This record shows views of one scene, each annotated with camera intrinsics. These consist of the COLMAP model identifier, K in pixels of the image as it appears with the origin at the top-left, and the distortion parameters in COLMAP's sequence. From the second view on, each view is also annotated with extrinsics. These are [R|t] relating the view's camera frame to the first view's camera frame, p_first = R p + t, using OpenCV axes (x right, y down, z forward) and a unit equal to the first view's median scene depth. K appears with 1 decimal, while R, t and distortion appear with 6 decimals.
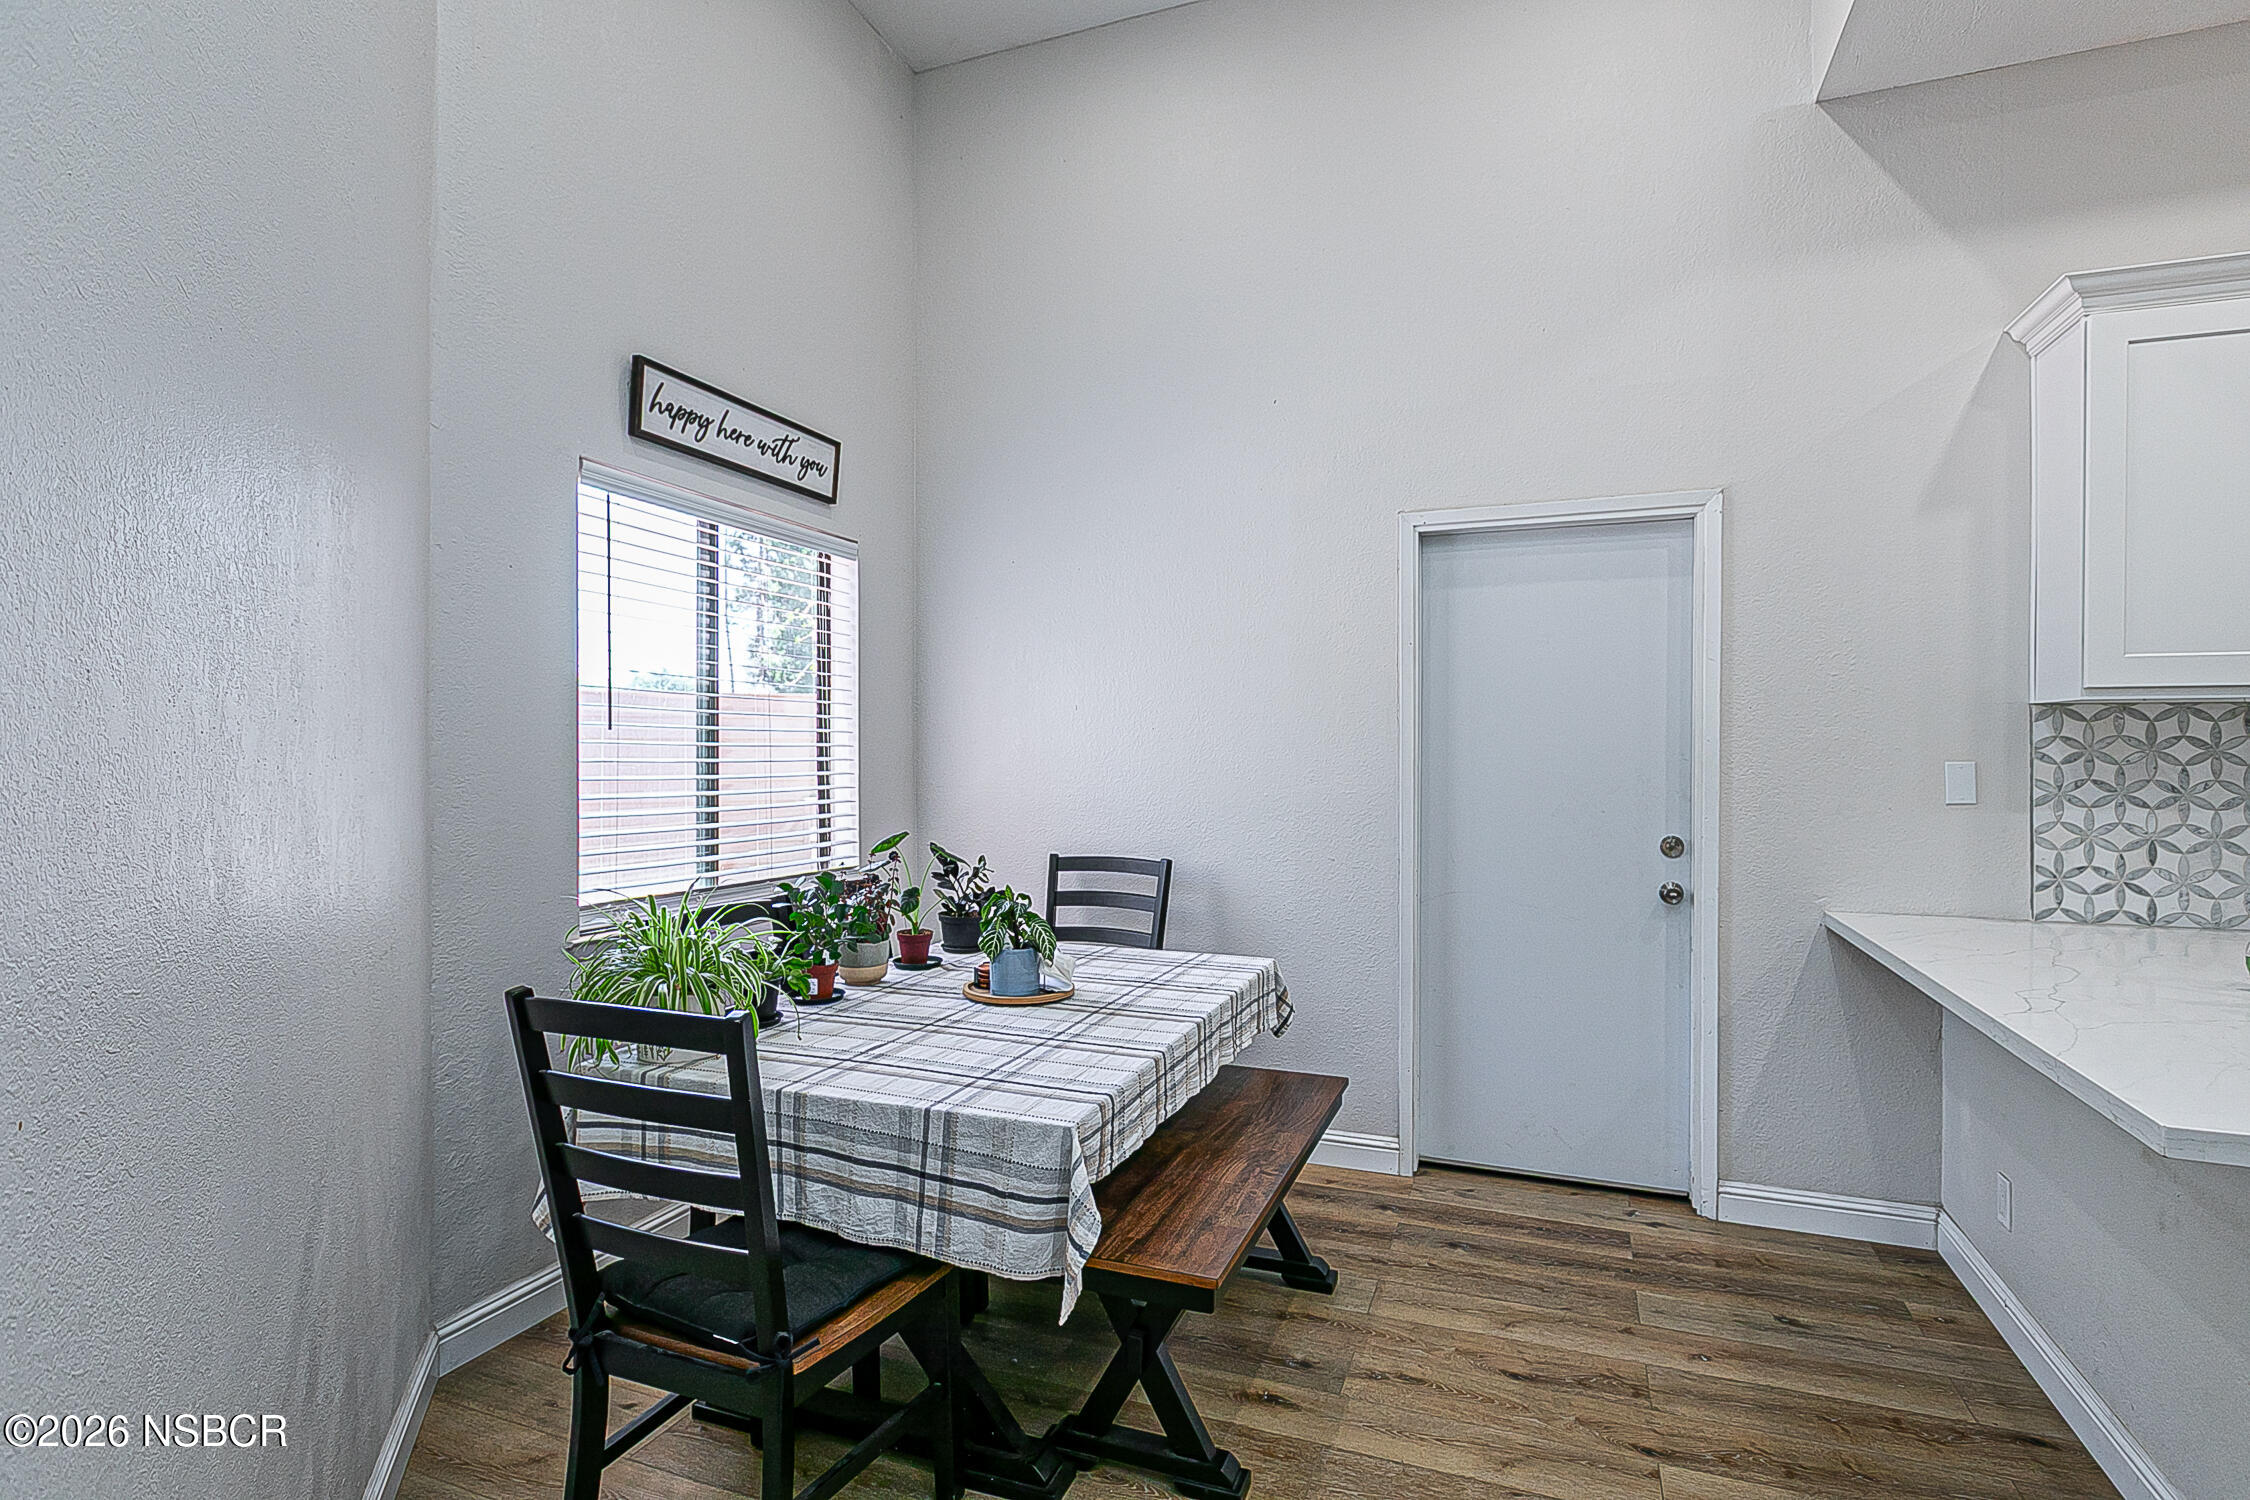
lens RADIAL K [[1134.7, 0, 1125.0], [0, 1134.7, 750.0], [0, 0, 1]] dist [-0.000204, -0.000099]
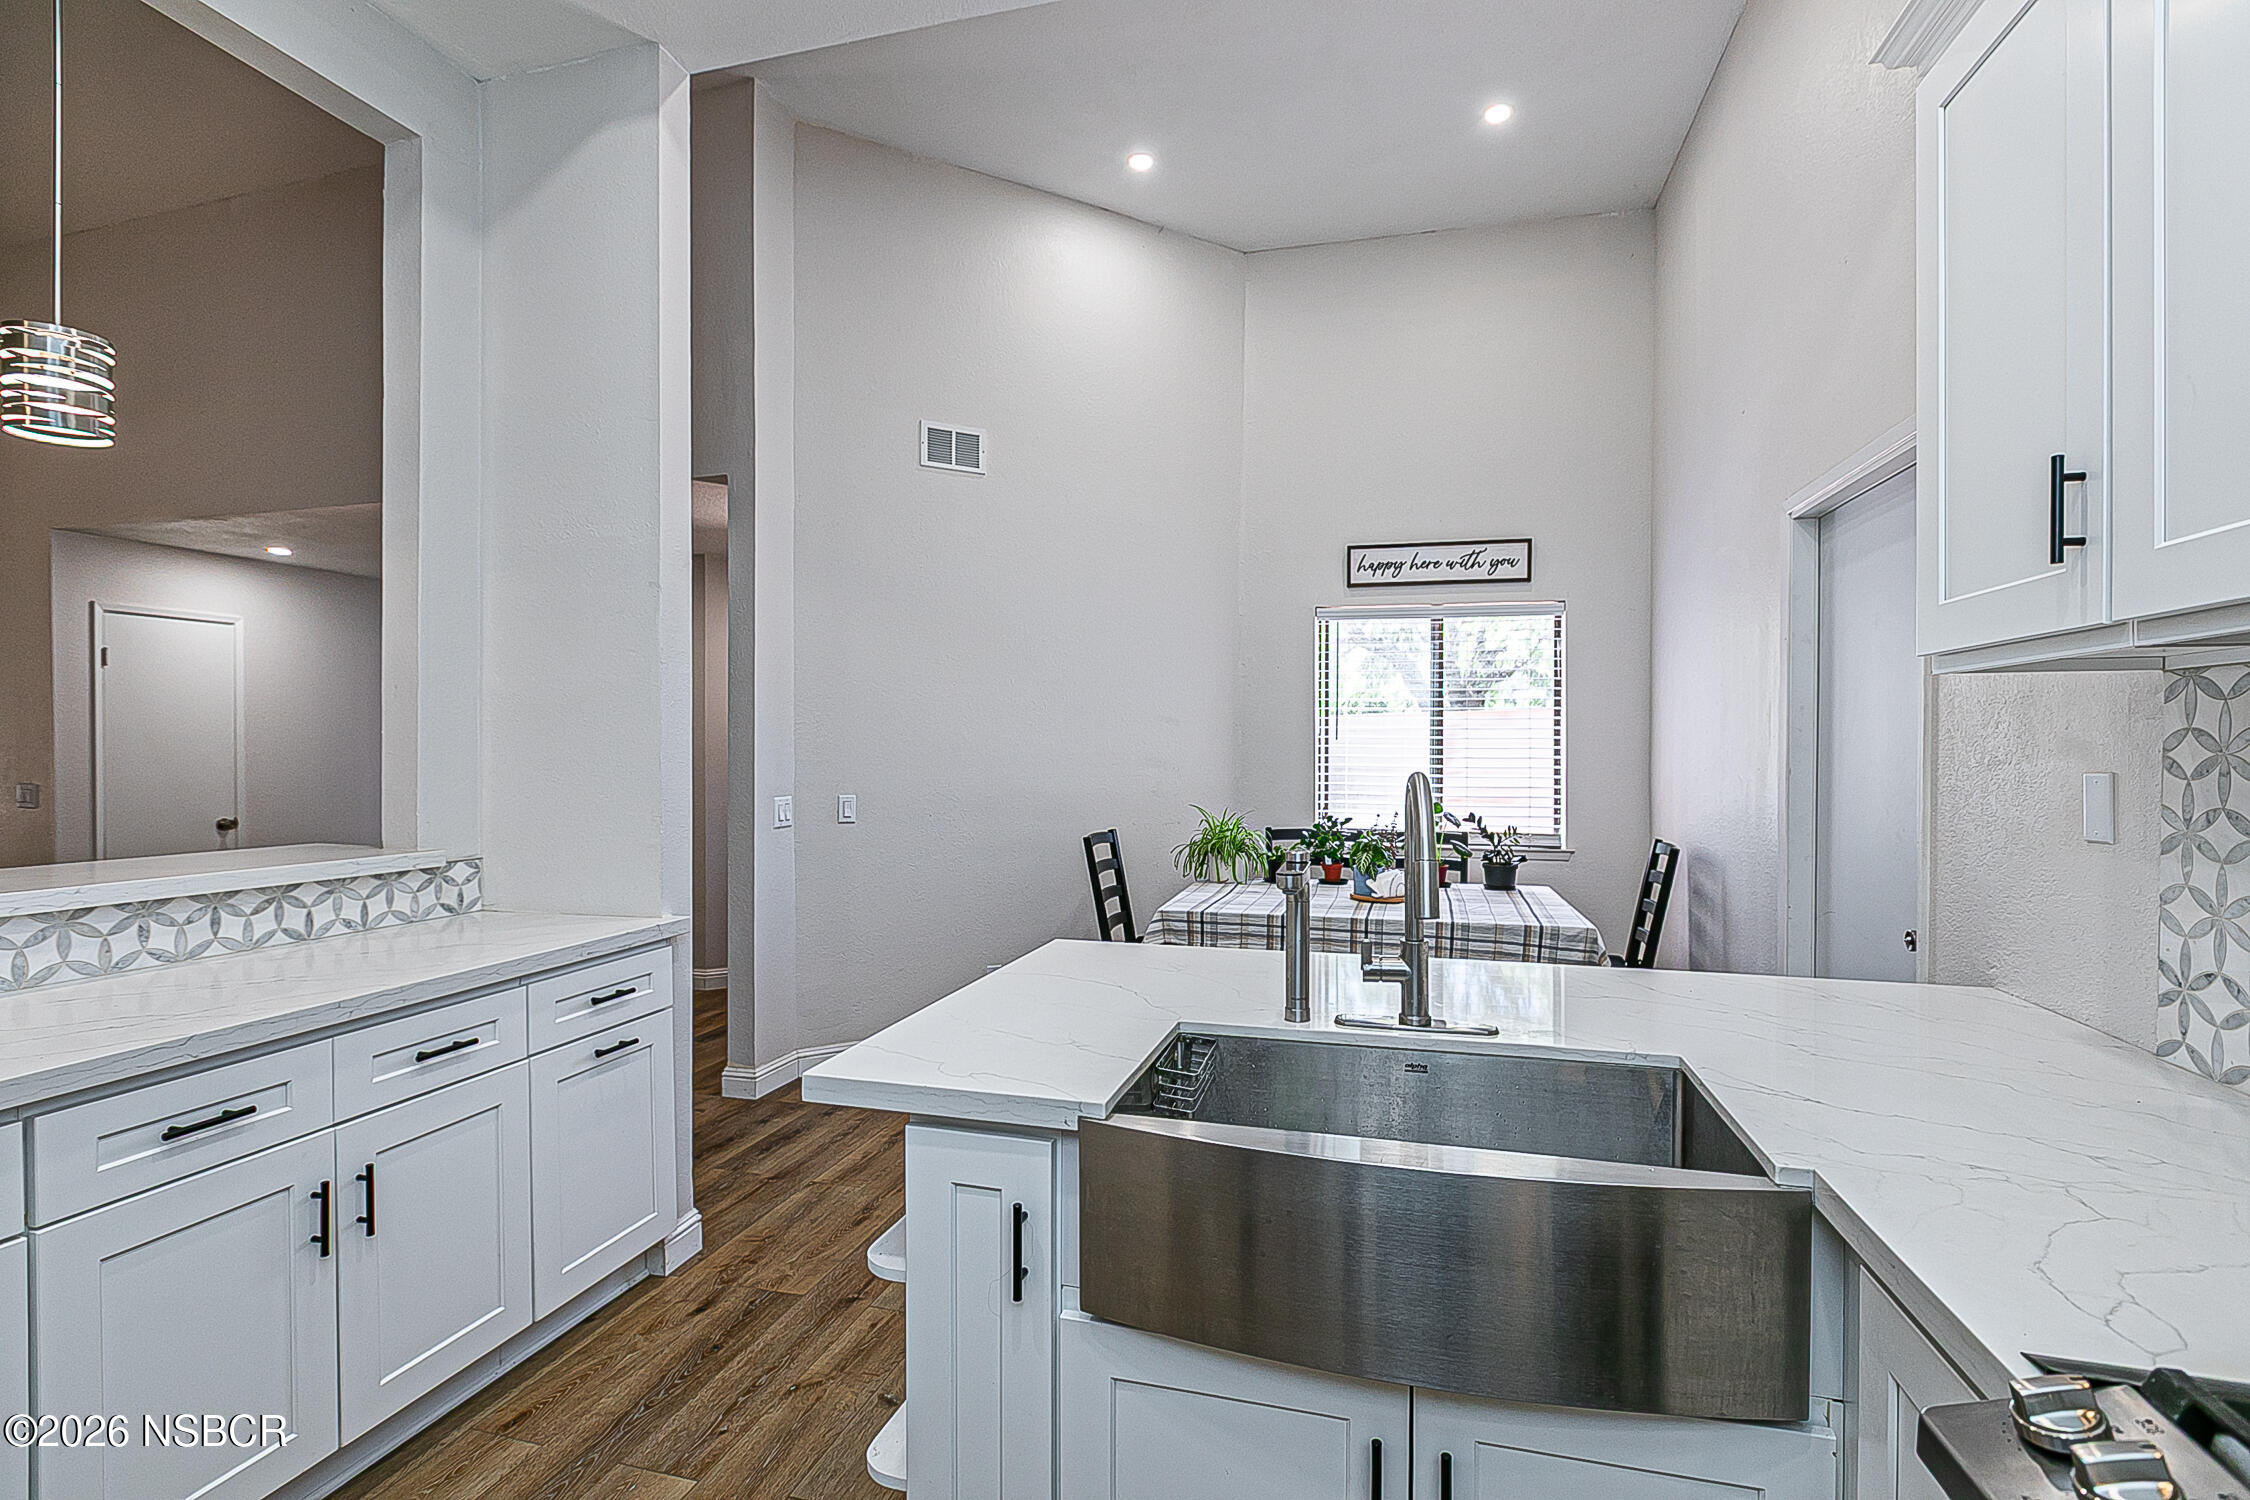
lens RADIAL K [[1060.9, 0, 1125.0], [0, 1060.9, 750.0], [0, 0, 1]] dist [-0.005256, 0.000429]
pose [[0.105041, -0.003922, -0.994460, 1.218266], [0.001445, 0.999992, -0.003791, -0.000414], [0.994467, -0.001039, 0.105045, 0.419780]]
